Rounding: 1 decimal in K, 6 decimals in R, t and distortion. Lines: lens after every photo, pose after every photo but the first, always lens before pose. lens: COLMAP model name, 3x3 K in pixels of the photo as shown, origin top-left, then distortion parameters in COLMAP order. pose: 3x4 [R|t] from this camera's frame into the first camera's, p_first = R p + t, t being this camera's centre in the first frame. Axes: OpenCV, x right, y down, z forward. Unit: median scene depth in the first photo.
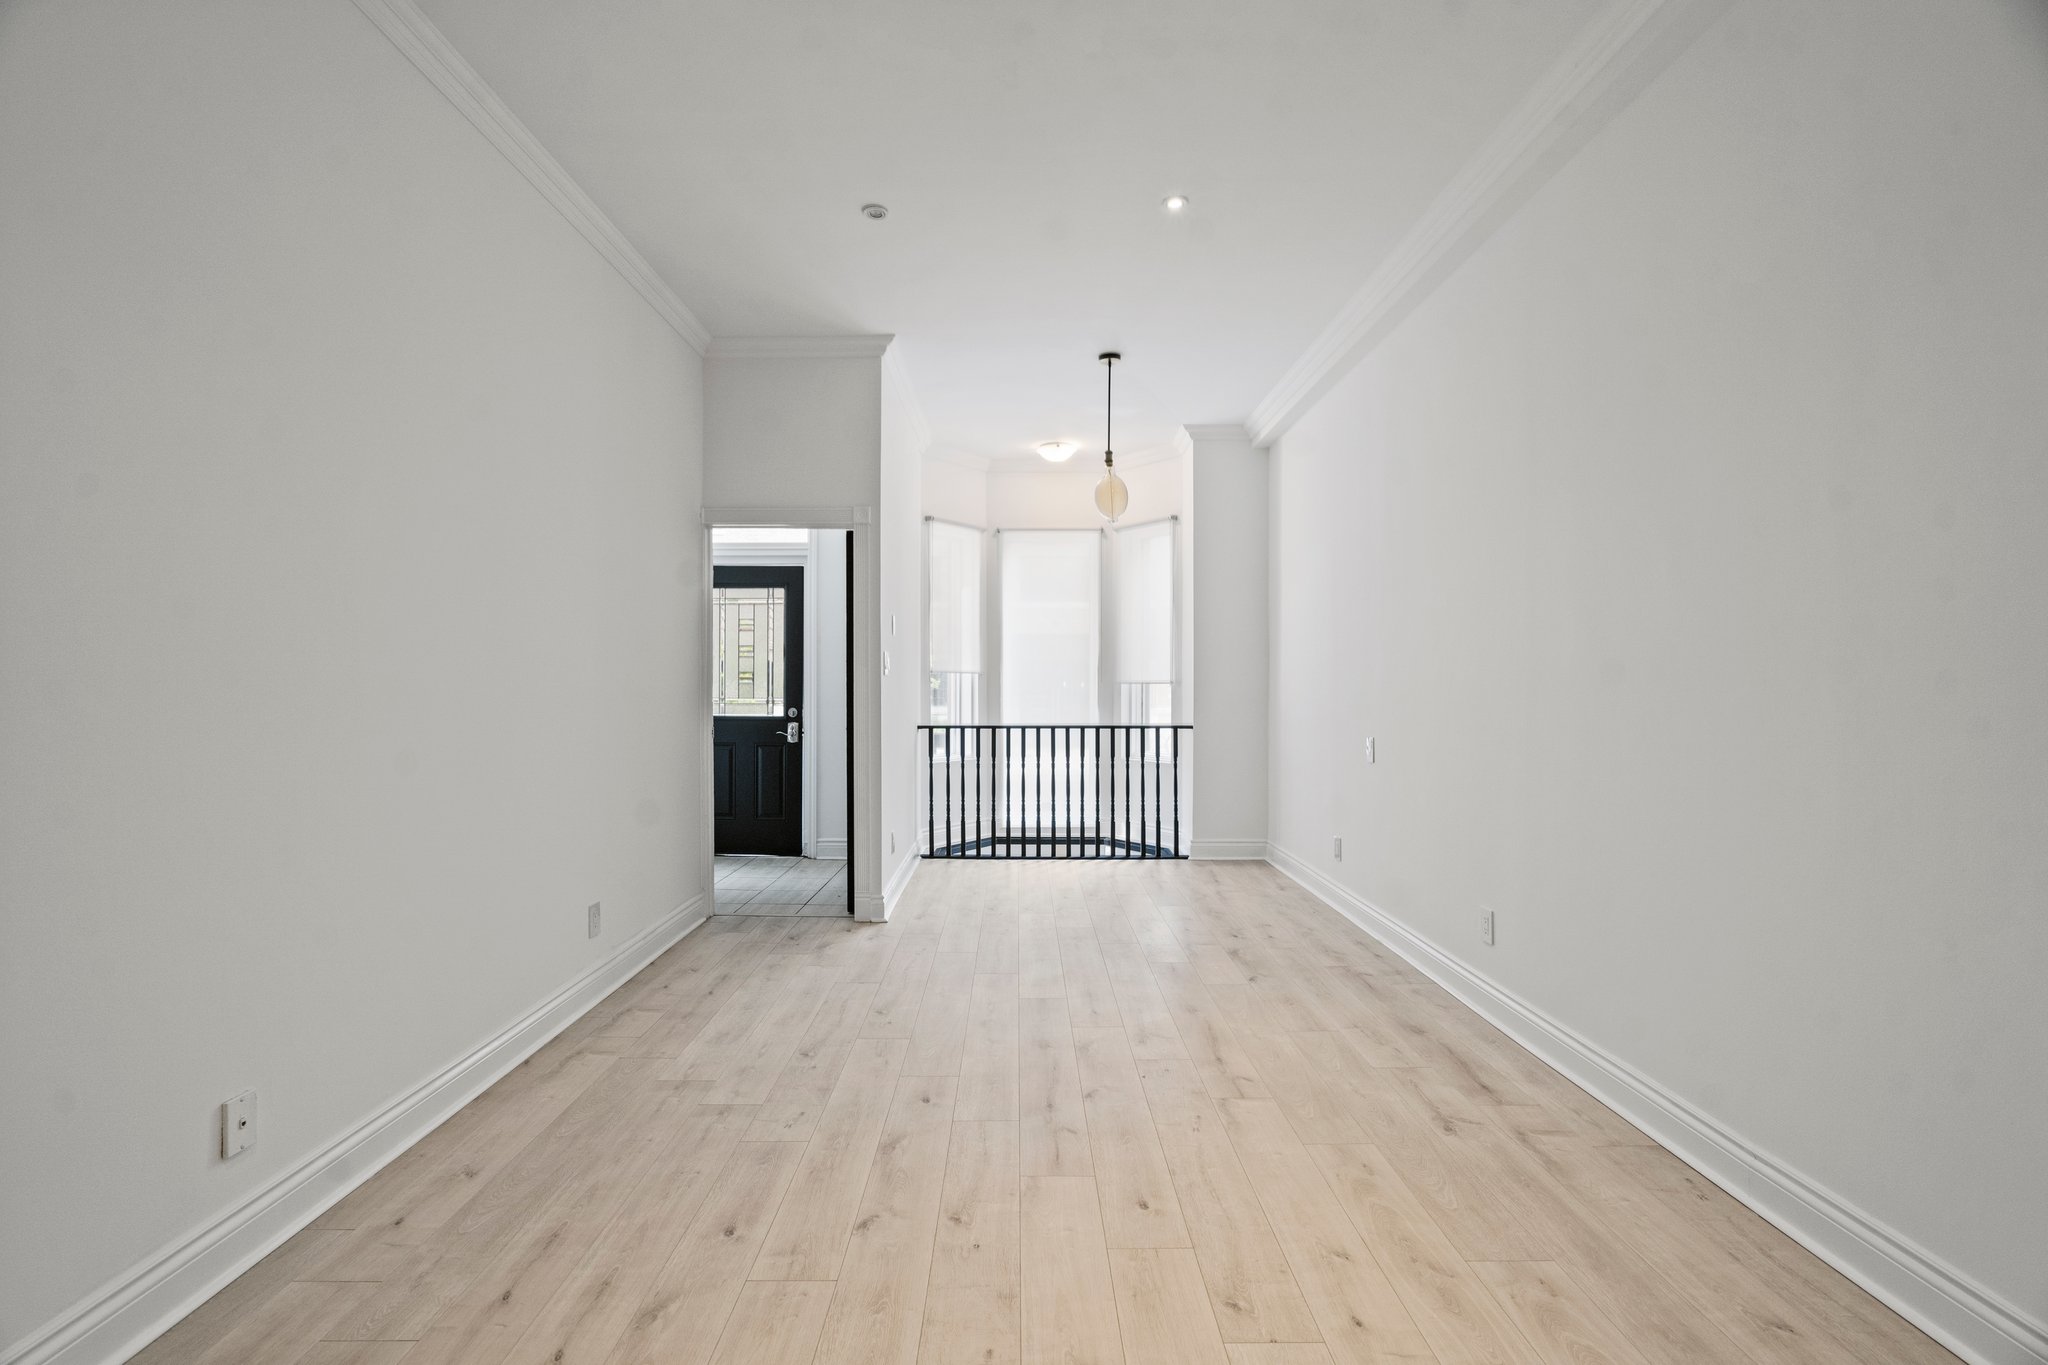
lens RADIAL K [[922.2, 0, 1012.9], [0, 922.2, 689.8], [0, 0, 1]] dist [-0.007727, 0.005172]
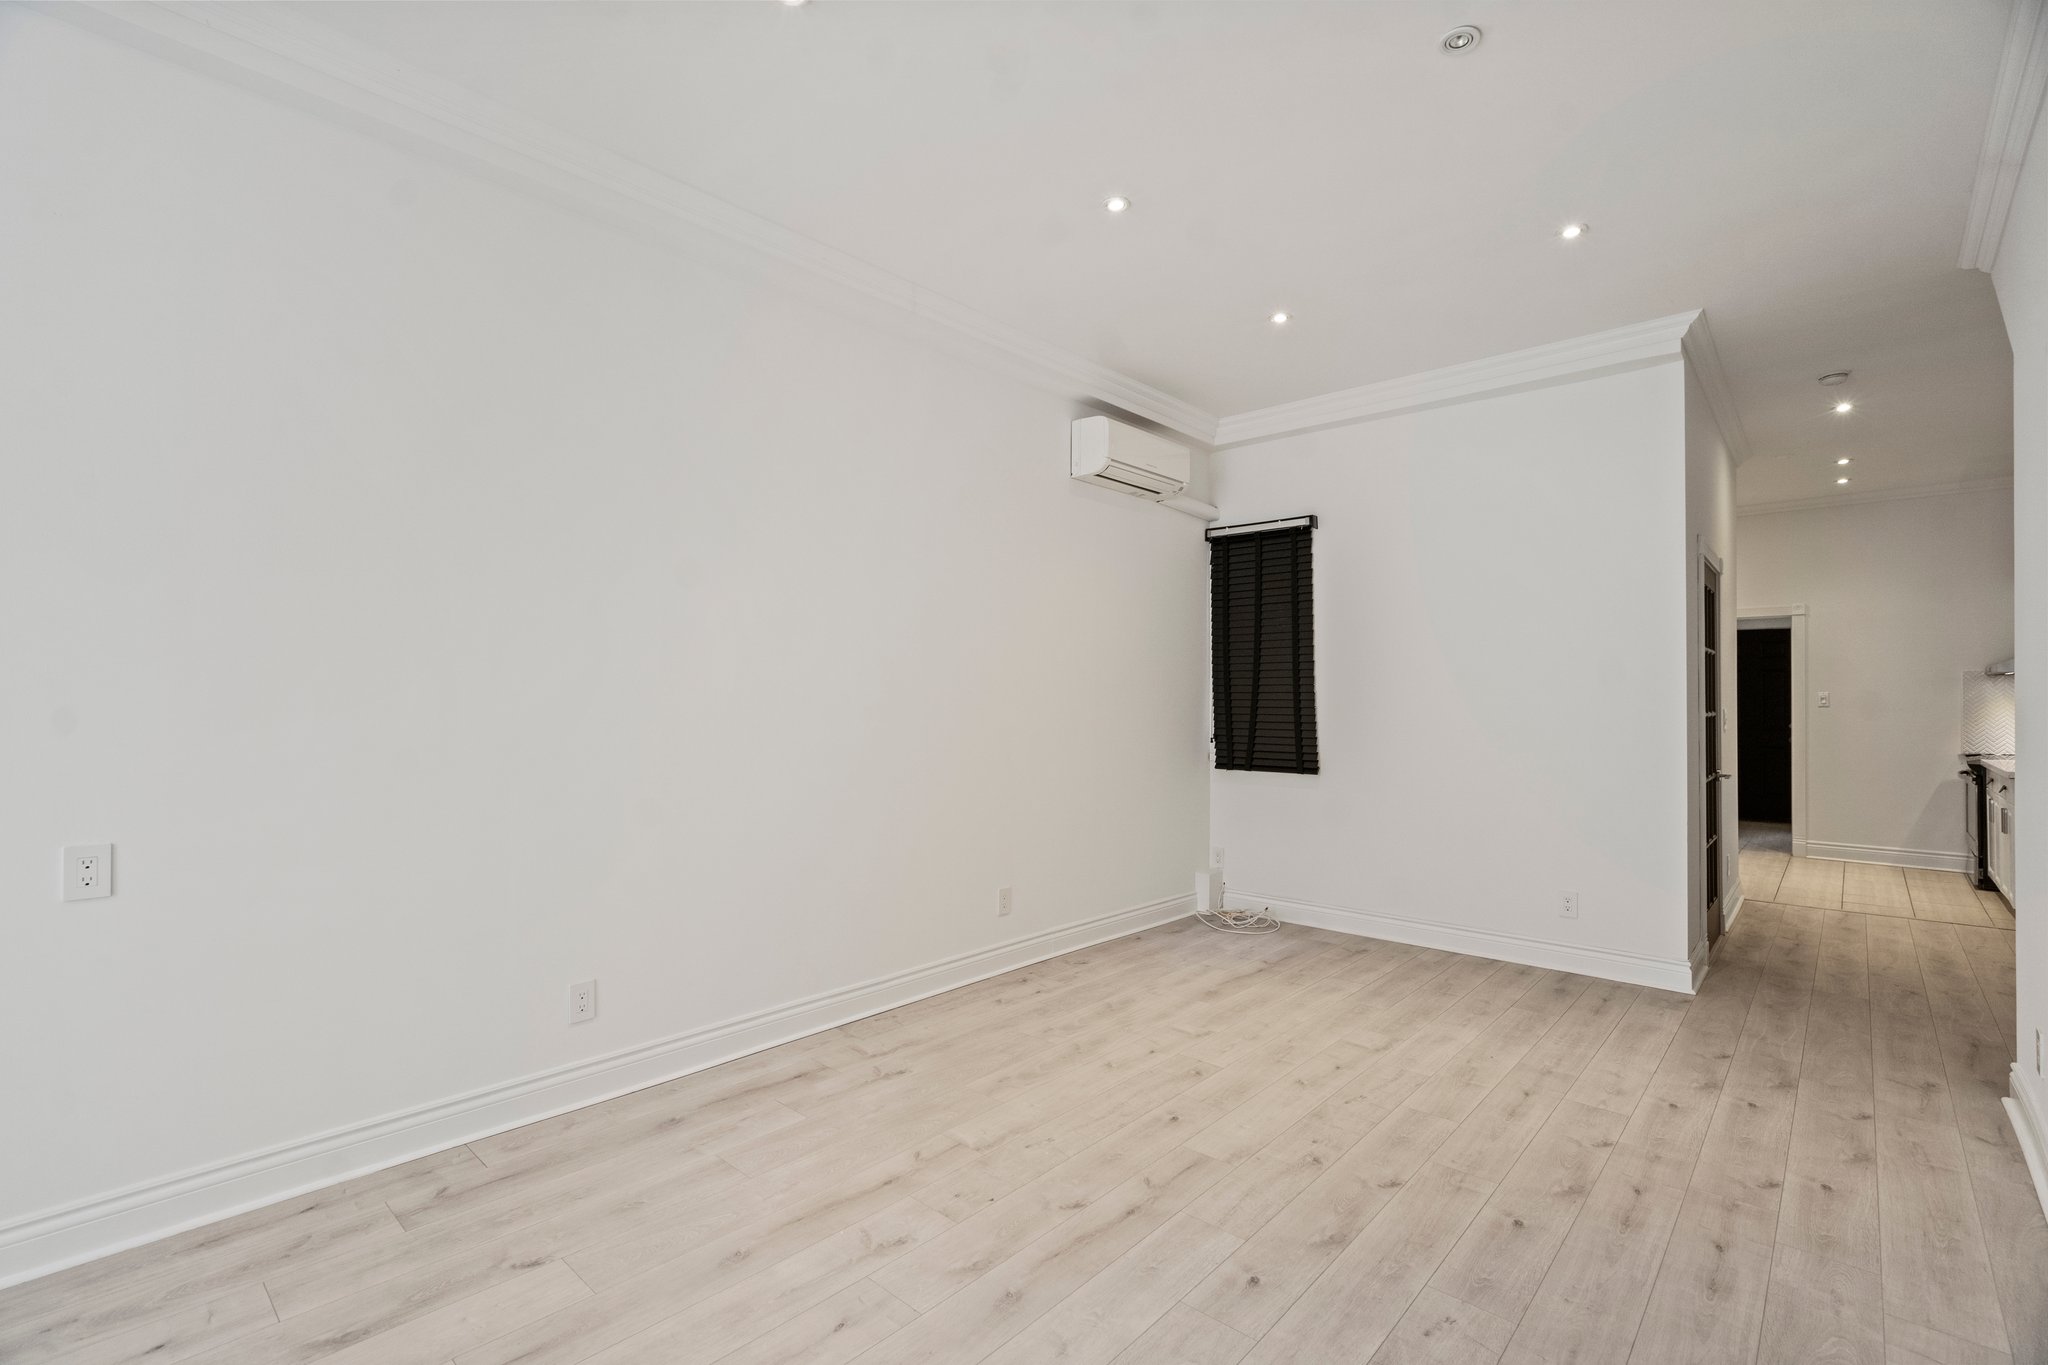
lens RADIAL K [[922.2, 0, 1012.9], [0, 922.2, 689.8], [0, 0, 1]] dist [-0.007727, 0.005172]
pose [[-0.739748, 0.005084, 0.672865, -0.363595], [0.001931, 0.999983, -0.005433, -0.031658], [-0.672881, -0.002720, -0.739745, 1.338407]]
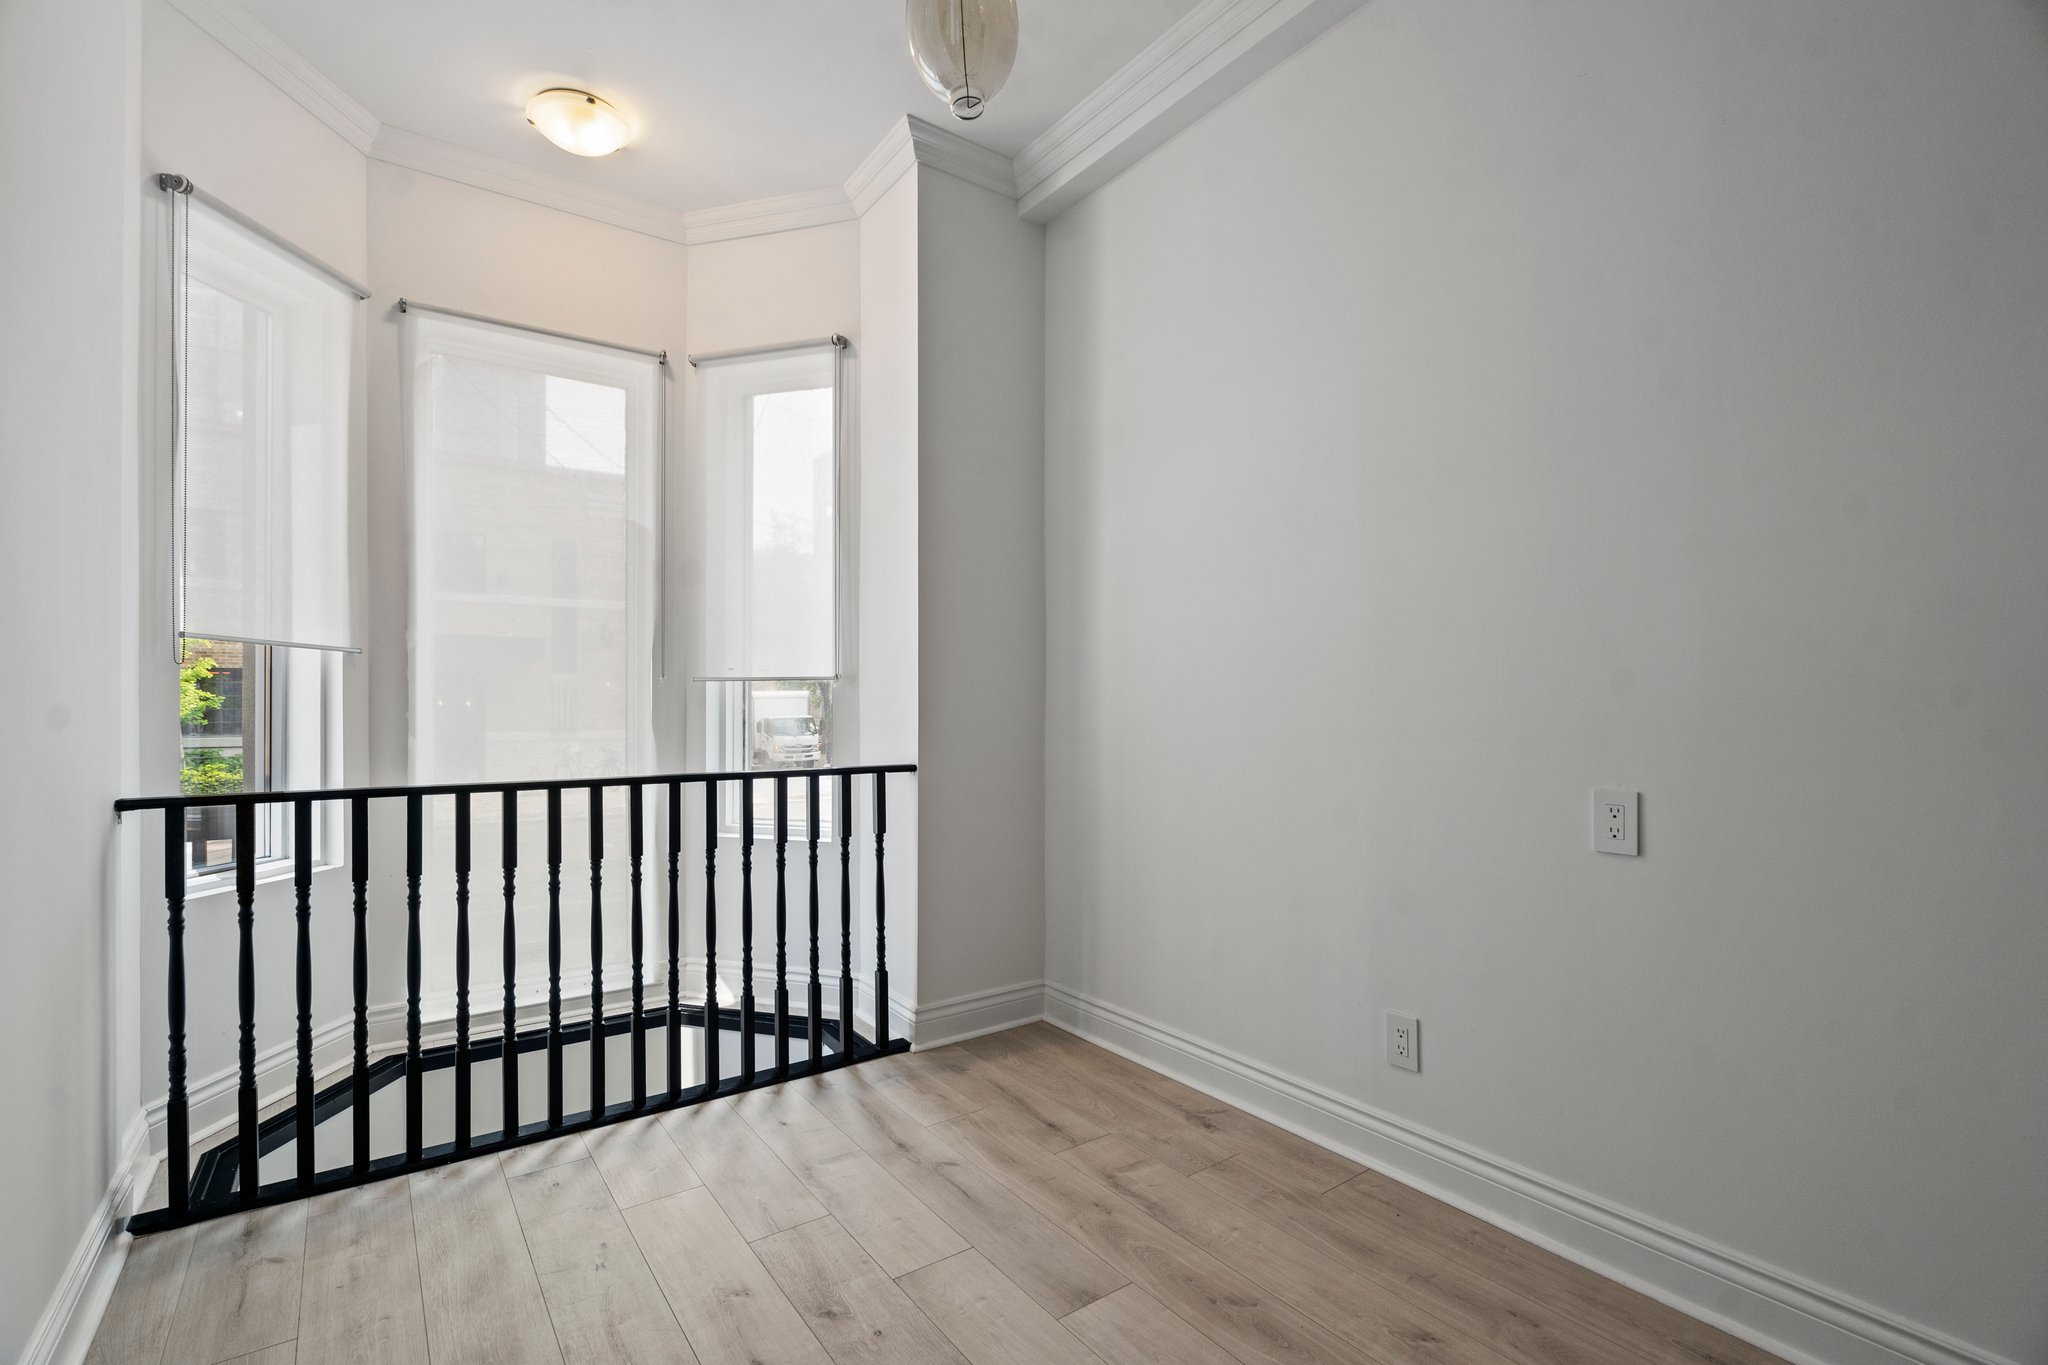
lens RADIAL K [[928.6, 0, 1015.7], [0, 928.6, 704.0], [0, 0, 1]] dist [-0.004295, 0.000667]
pose [[0.809076, -0.000835, 0.587704, -0.079595], [0.005689, 0.999963, -0.006412, 0.019447], [-0.587677, 0.008531, 0.809051, 1.076052]]
